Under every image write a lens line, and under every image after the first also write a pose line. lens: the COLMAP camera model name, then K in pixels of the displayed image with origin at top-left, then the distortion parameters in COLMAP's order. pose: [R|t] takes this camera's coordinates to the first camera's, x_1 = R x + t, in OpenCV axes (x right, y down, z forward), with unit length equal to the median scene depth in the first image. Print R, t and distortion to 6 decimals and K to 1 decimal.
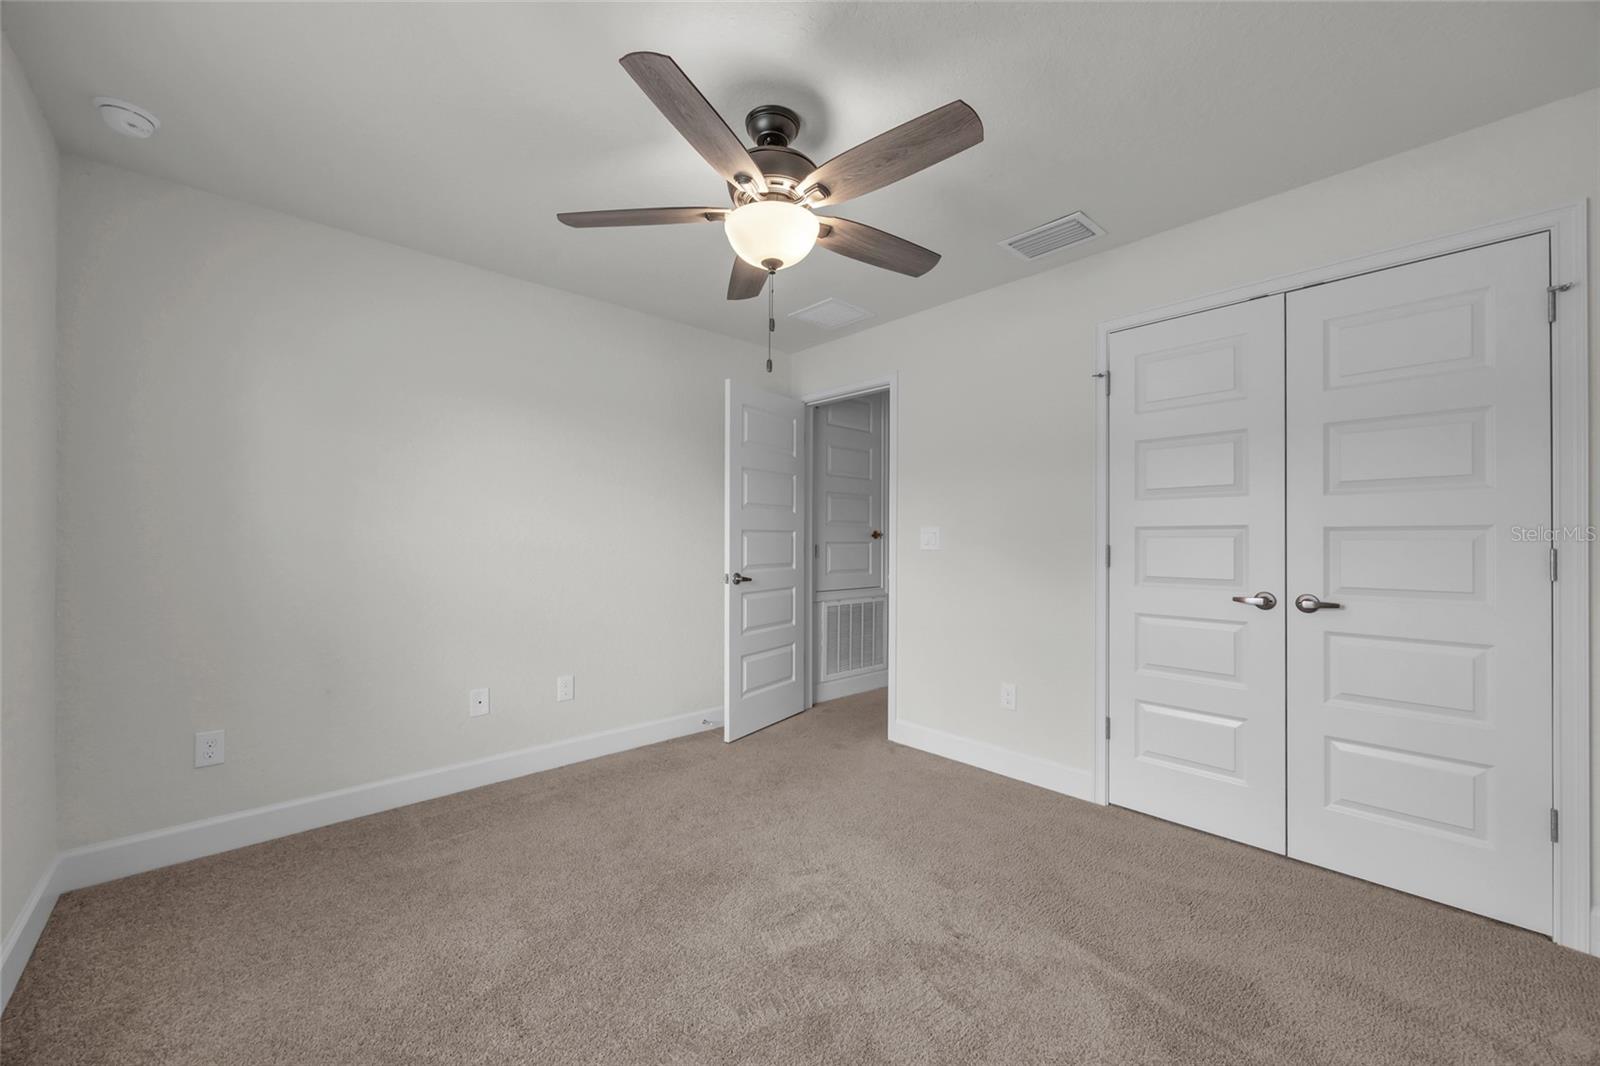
lens RADIAL K [[624.7, 0, 797.0], [0, 624.7, 541.9], [0, 0, 1]] dist [-0.000887, -0.000181]
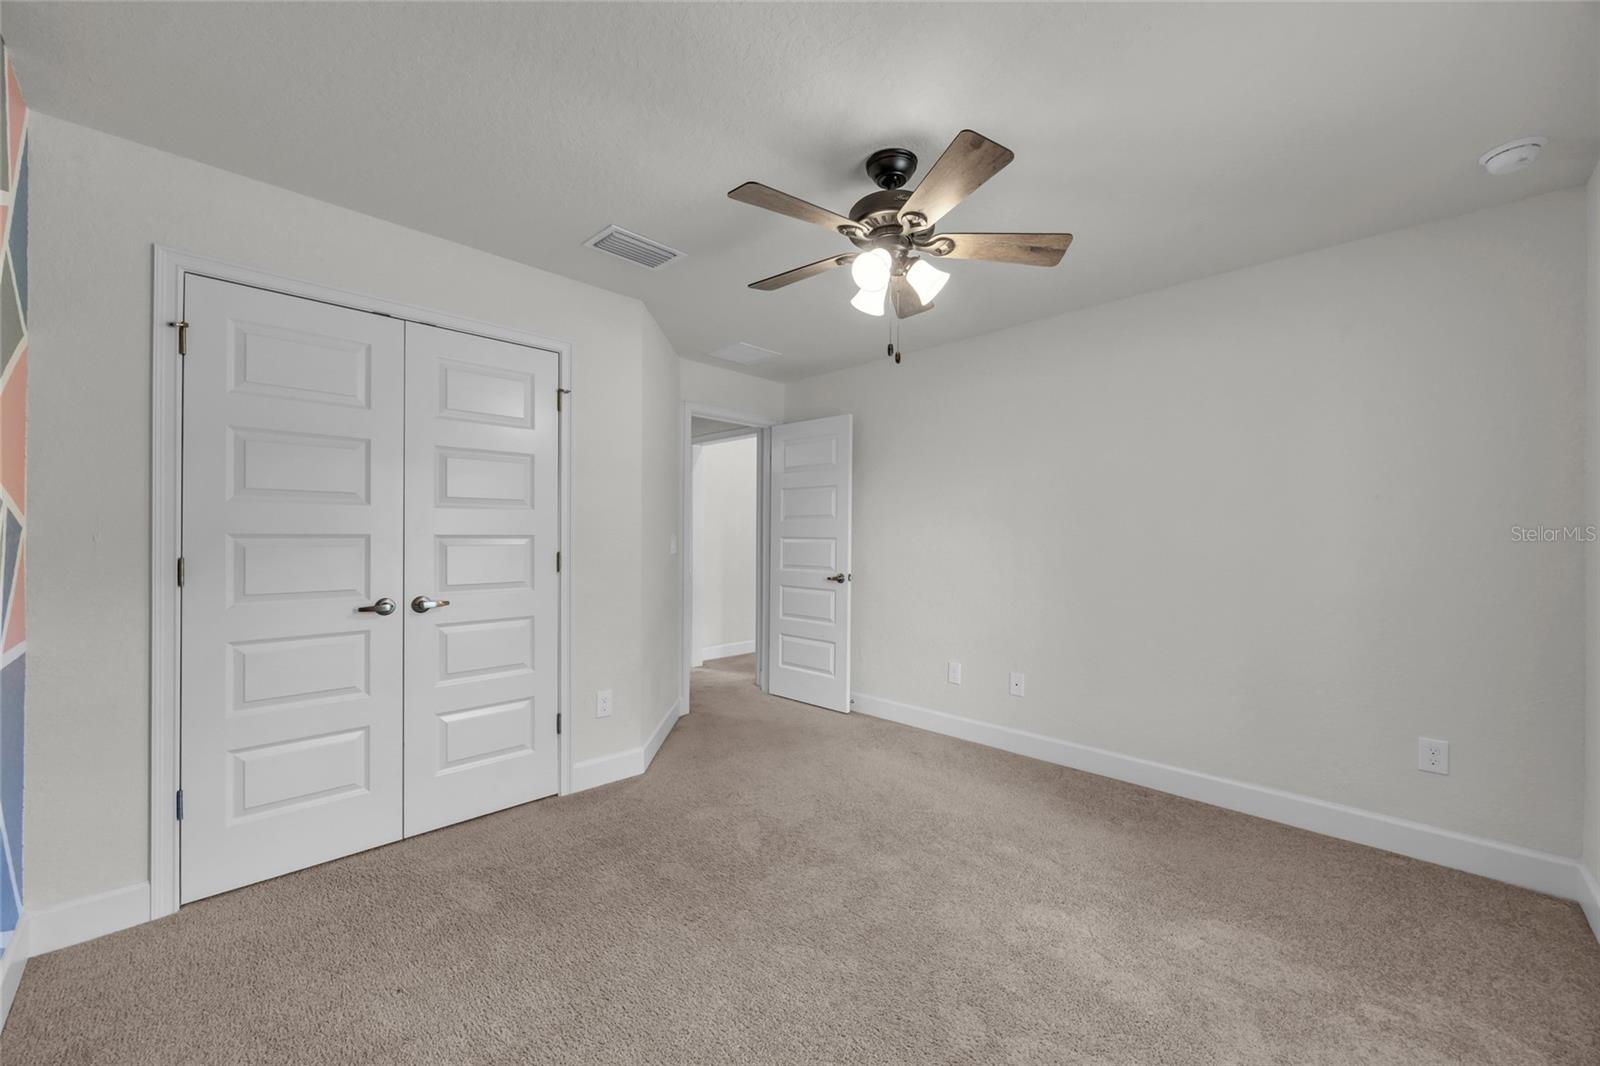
lens RADIAL K [[624.7, 0, 797.0], [0, 624.7, 541.9], [0, 0, 1]] dist [-0.000887, -0.000181]
pose [[-0.063393, -0.001219, 0.997988, -0.369879], [0.011112, 0.999936, 0.001928, -0.007041], [-0.997927, 0.011212, -0.063376, 0.414357]]
